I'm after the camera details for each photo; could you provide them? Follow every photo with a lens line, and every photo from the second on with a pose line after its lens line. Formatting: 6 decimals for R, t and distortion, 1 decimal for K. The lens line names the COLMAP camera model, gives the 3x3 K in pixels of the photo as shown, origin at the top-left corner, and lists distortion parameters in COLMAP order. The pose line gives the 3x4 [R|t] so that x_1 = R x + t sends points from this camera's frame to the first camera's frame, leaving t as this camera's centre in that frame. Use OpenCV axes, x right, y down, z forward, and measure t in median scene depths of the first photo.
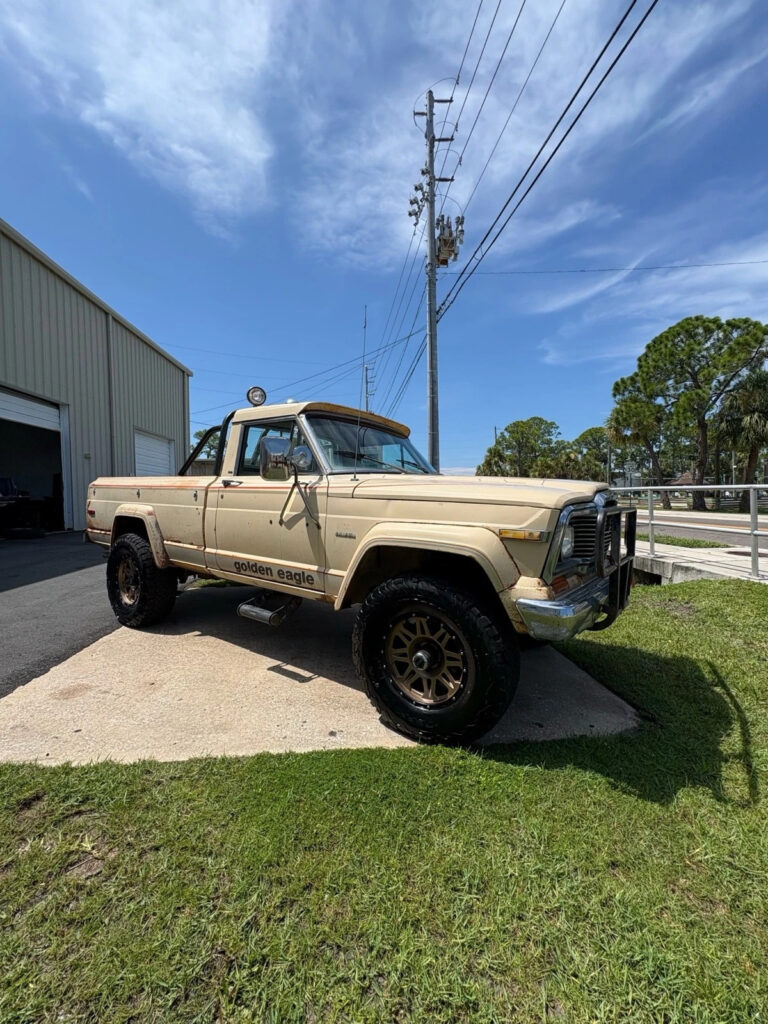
lens RADIAL K [[411.7, 0, 384.5], [0, 411.7, 519.5], [0, 0, 1]] dist [-0.000352, 0.000068]
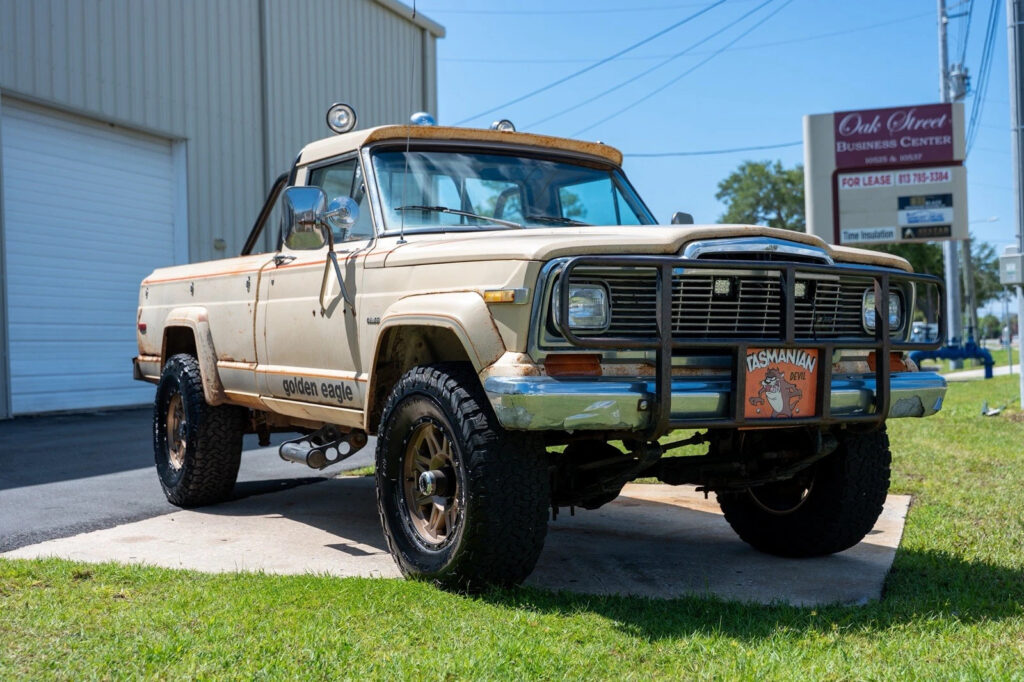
lens RADIAL K [[1273.0, 0, 517.3], [0, 1273.0, 327.7], [0, 0, 1]] dist [0.019806, 0.007861]
pose [[0.910383, -0.024397, -0.413047, 0.641108], [-0.003136, 0.997825, -0.065850, 0.120611], [0.413755, 0.061244, 0.908326, -0.539746]]
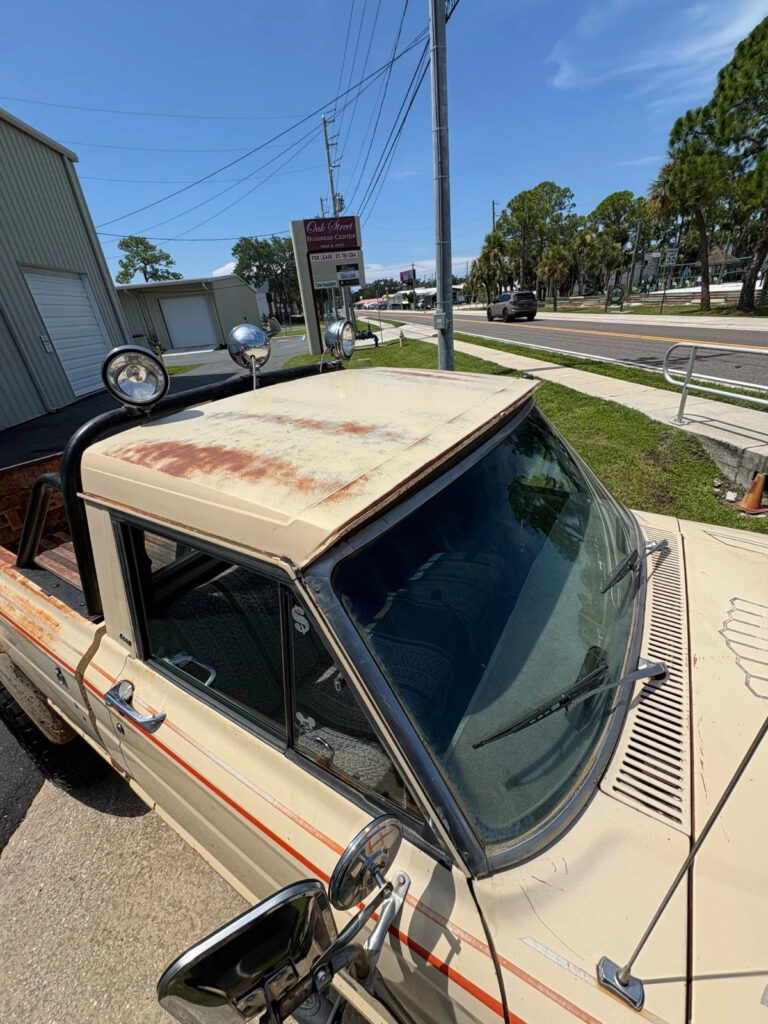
lens RADIAL K [[411.7, 0, 384.5], [0, 411.7, 519.5], [0, 0, 1]] dist [-0.000352, 0.000068]
pose [[0.995610, -0.093020, 0.010375, -0.122773], [0.080302, 0.905871, 0.415872, -0.293285], [-0.048083, -0.413214, 0.909364, 0.605059]]
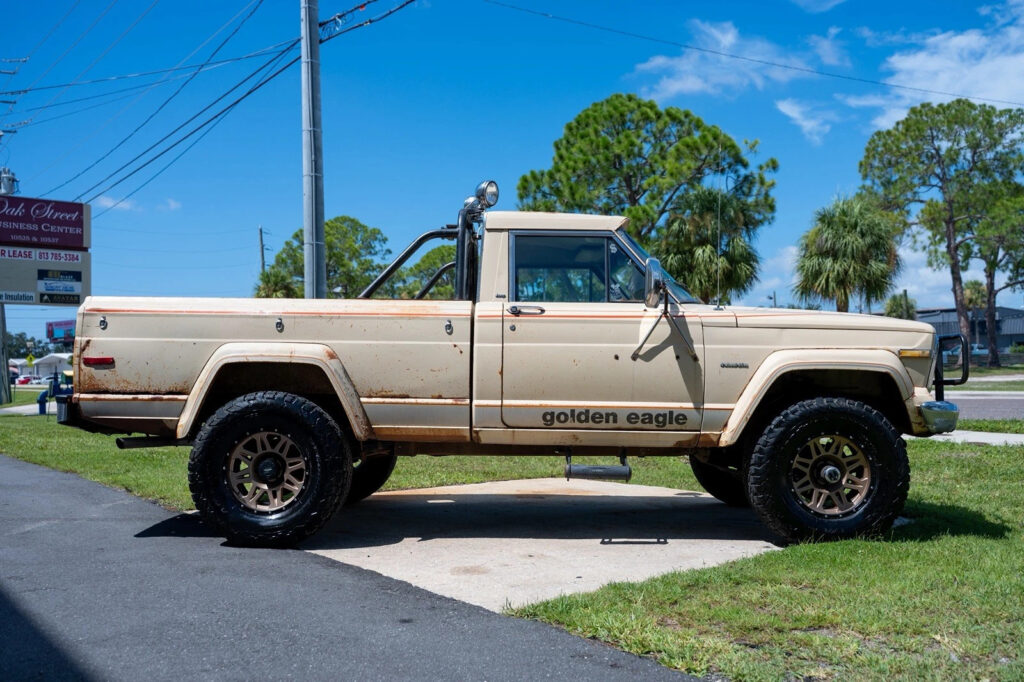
lens RADIAL K [[885.1, 0, 516.5], [0, 885.1, 335.9], [0, 0, 1]] dist [0.008131, 0.003723]
pose [[0.832919, 0.015241, 0.553185, -1.079174], [0.040690, 0.995228, -0.088685, 0.085446], [-0.551897, 0.096376, 0.828324, -0.290371]]
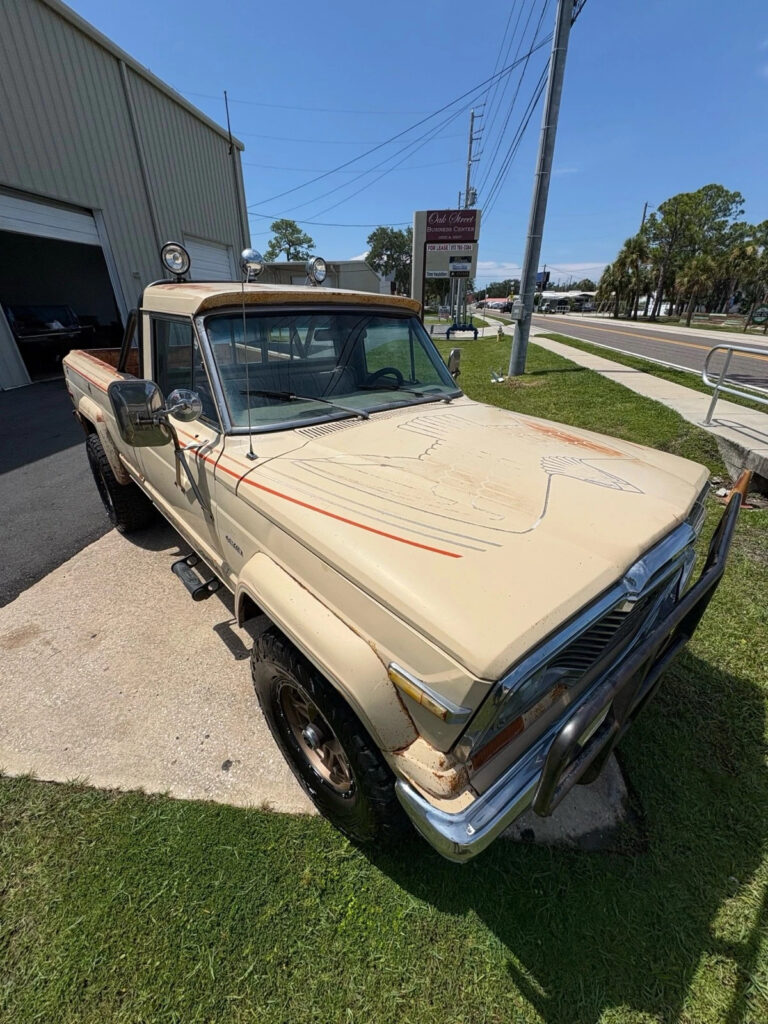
lens RADIAL K [[409.4, 0, 381.4], [0, 409.4, 519.9], [0, 0, 1]] dist [-0.000619, -0.000170]
pose [[0.975303, 0.110266, -0.191379, 0.173208], [-0.019972, 0.906946, 0.420773, -0.186476], [0.219967, -0.406559, 0.886749, 0.291162]]
